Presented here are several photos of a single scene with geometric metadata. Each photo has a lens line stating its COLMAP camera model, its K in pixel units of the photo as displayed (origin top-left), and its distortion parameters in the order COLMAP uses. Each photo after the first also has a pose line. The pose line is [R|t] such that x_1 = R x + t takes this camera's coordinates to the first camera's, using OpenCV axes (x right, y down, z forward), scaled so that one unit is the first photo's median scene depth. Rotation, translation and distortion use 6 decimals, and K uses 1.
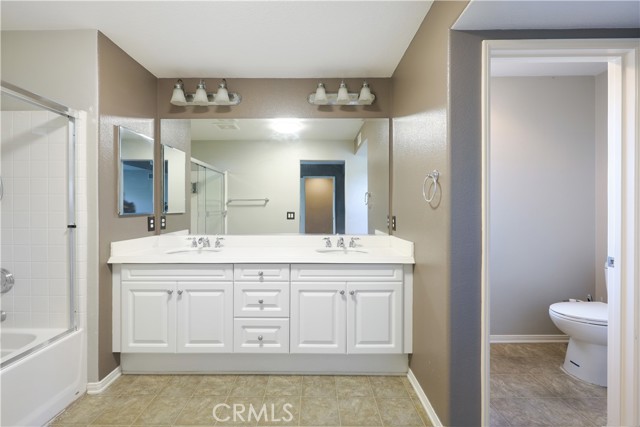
lens RADIAL K [[259.1, 0, 323.2], [0, 259.1, 211.5], [0, 0, 1]] dist [0.000735, 0.000156]
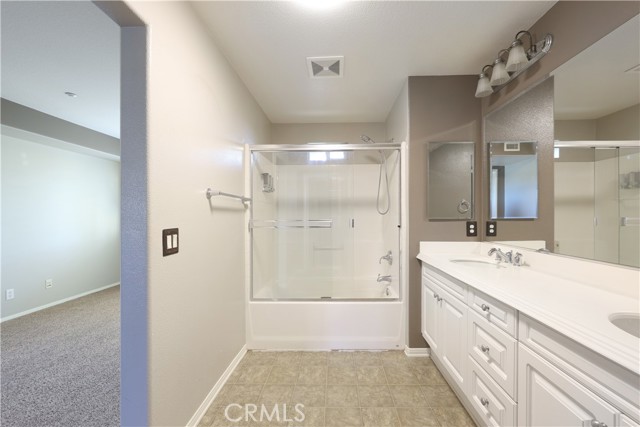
lens RADIAL K [[277.1, 0, 317.1], [0, 277.1, 215.8], [0, 0, 1]] dist [0.001530, 0.000167]
pose [[-0.072588, 0.003058, -0.997357, 0.511808], [-0.003179, 0.999990, 0.003297, -0.004564], [0.997357, 0.003410, -0.072578, 0.603318]]
